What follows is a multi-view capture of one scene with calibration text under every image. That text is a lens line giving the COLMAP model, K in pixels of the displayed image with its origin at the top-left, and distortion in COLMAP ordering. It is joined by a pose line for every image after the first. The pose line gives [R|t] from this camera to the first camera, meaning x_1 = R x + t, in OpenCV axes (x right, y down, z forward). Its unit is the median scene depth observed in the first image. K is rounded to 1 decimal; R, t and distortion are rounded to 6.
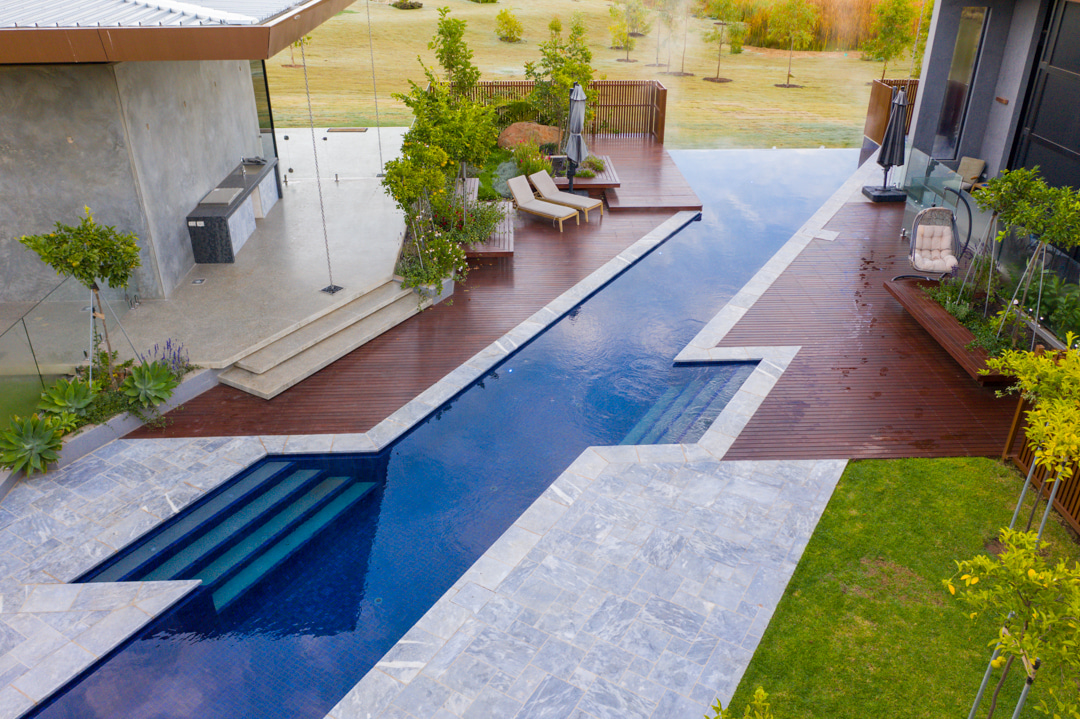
lens RADIAL K [[853.5, 0, 542.2], [0, 853.5, 356.6], [0, 0, 1]] dist [-0.014188, 0.002280]
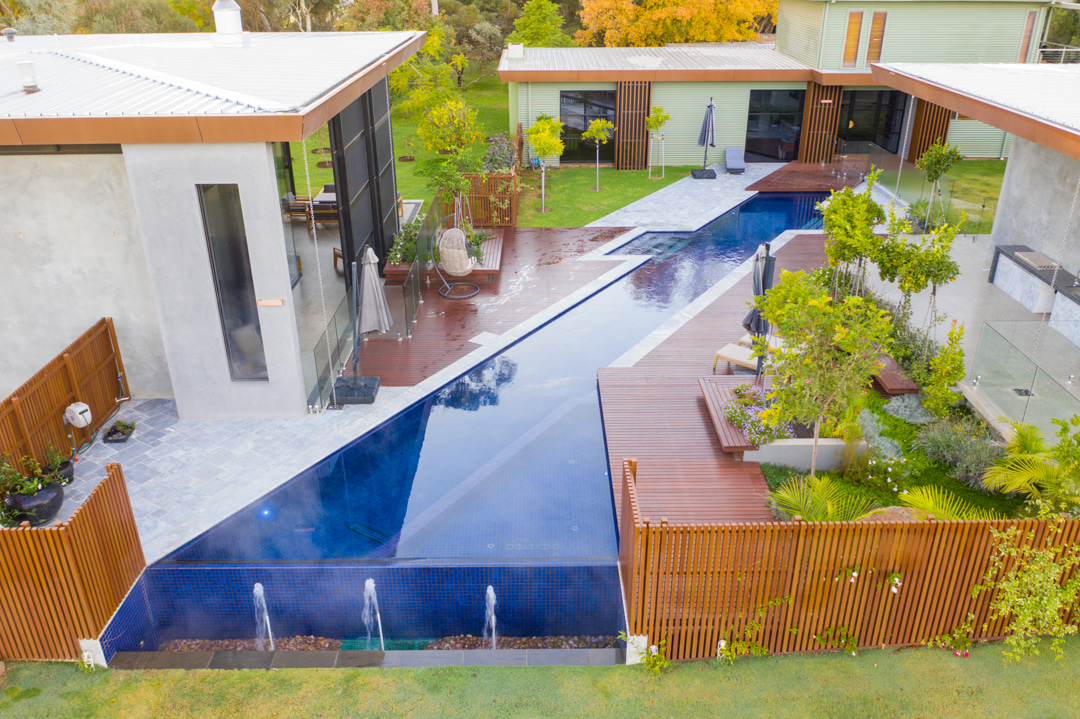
lens RADIAL K [[852.5, 0, 541.4], [0, 852.5, 356.5], [0, 0, 1]] dist [-0.022456, 0.001582]
pose [[-0.999246, -0.014611, 0.035980, 0.371936], [0.020249, 0.594553, 0.803801, -1.512499], [-0.033137, 0.803923, -0.593809, 2.603402]]
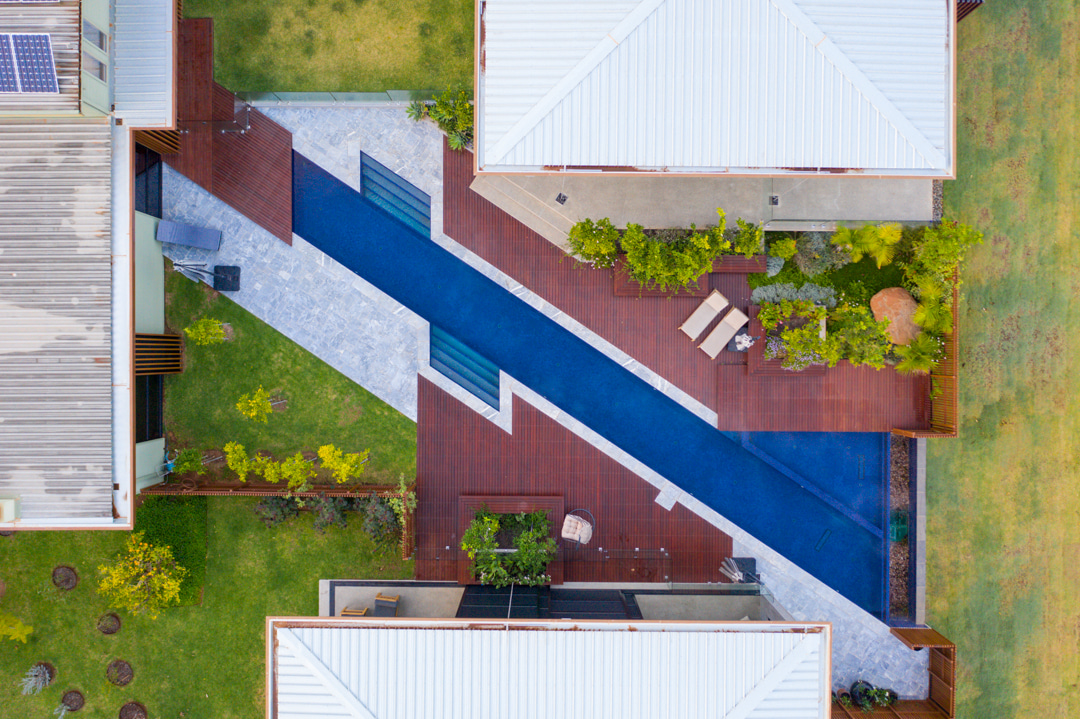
lens RADIAL K [[849.0, 0, 541.8], [0, 849.0, 355.8], [0, 0, 1]] dist [-0.020666, -0.000448]
pose [[-0.046315, 0.998924, 0.002489, 0.128284], [-0.468006, -0.023901, 0.883402, -2.237031], [0.882511, 0.039750, 0.468609, 0.119407]]
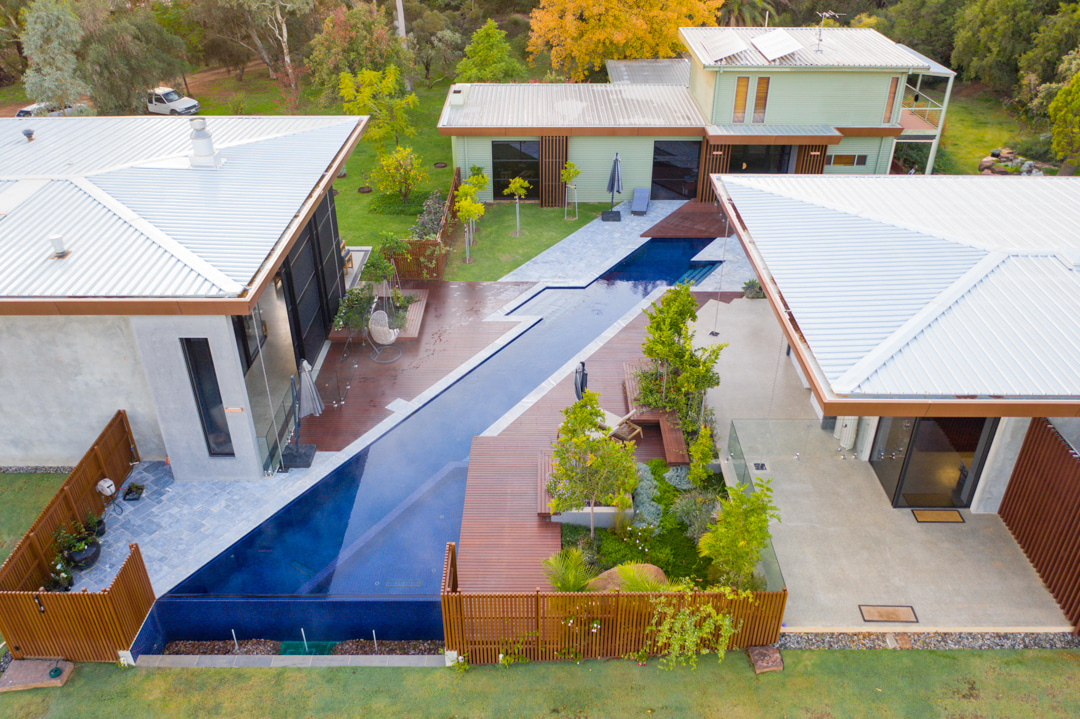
lens RADIAL K [[849.0, 0, 541.8], [0, 849.0, 355.8], [0, 0, 1]] dist [-0.020666, -0.000448]
pose [[-0.999104, -0.024392, 0.034573, 0.092543], [0.017209, 0.512219, 0.858683, -2.177349], [-0.038654, 0.858509, -0.511340, 2.615329]]
